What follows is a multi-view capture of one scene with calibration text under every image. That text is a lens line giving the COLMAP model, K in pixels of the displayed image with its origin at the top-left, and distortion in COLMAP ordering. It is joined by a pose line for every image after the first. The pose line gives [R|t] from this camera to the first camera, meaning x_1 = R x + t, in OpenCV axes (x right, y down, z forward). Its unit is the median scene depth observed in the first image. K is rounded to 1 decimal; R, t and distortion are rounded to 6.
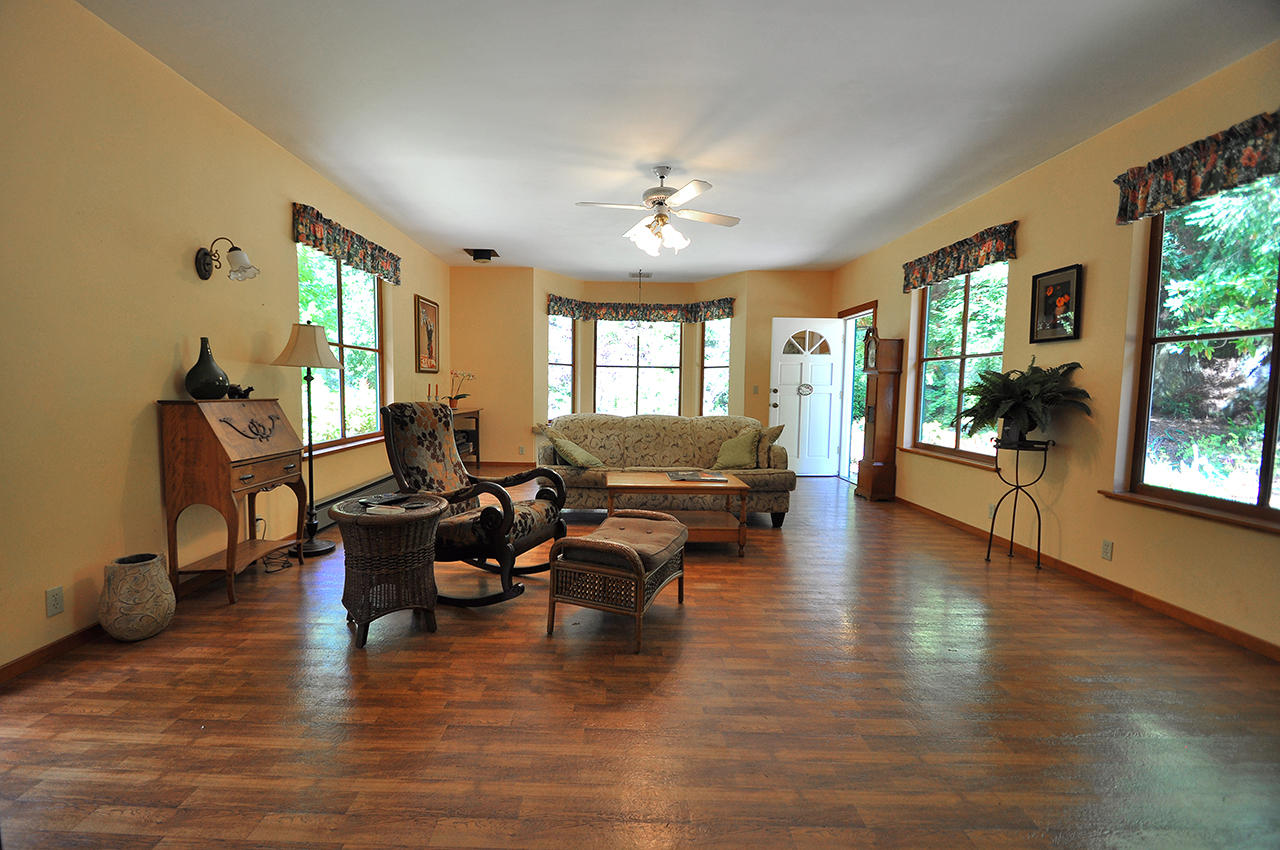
lens RADIAL K [[567.4, 0, 612.3], [0, 567.4, 426.3], [0, 0, 1]] dist [-0.000312, 0.000007]
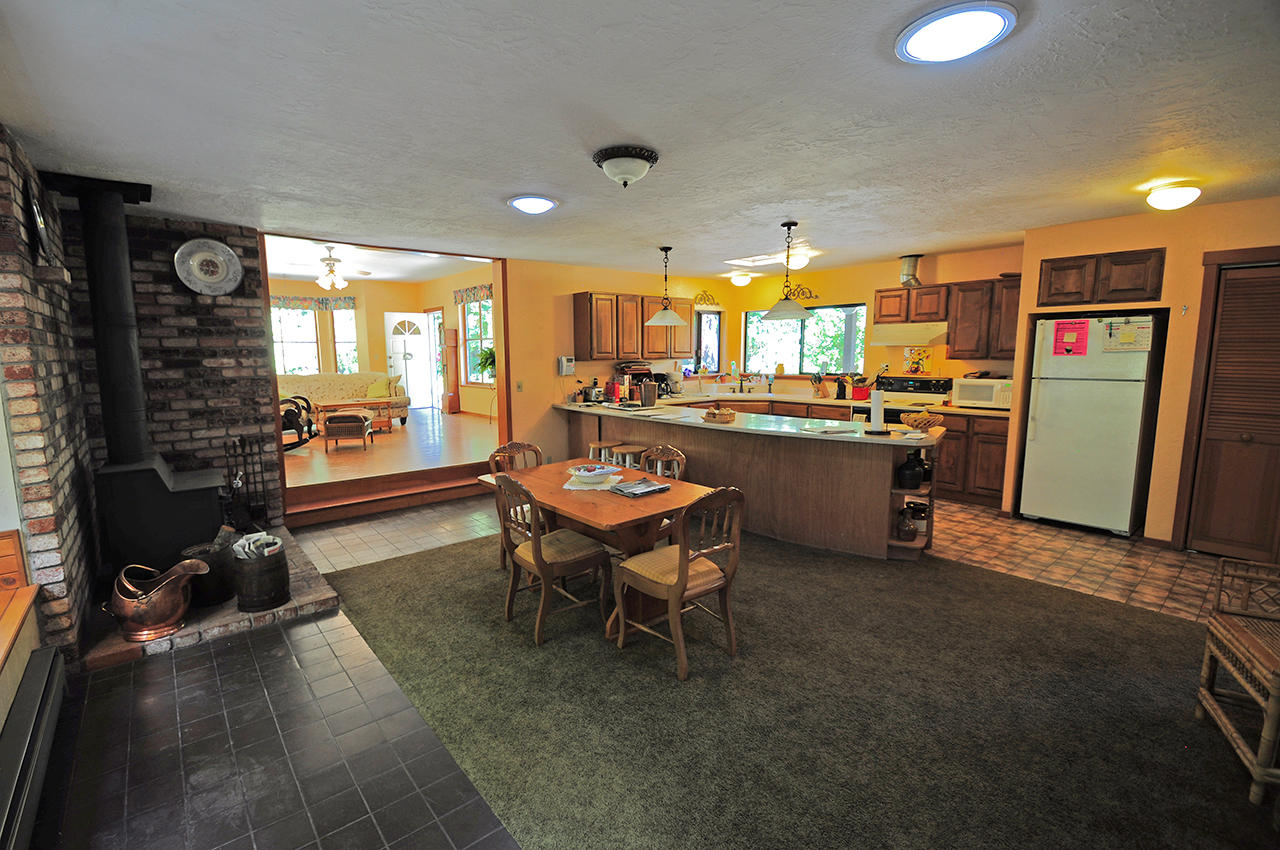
lens RADIAL K [[567.4, 0, 612.3], [0, 567.4, 426.3], [0, 0, 1]] dist [-0.000312, 0.000007]
pose [[0.774220, -0.104262, 0.624270, -0.285242], [0.064166, 0.994186, 0.086464, 0.038894], [-0.629656, -0.026885, 0.776409, -0.750068]]
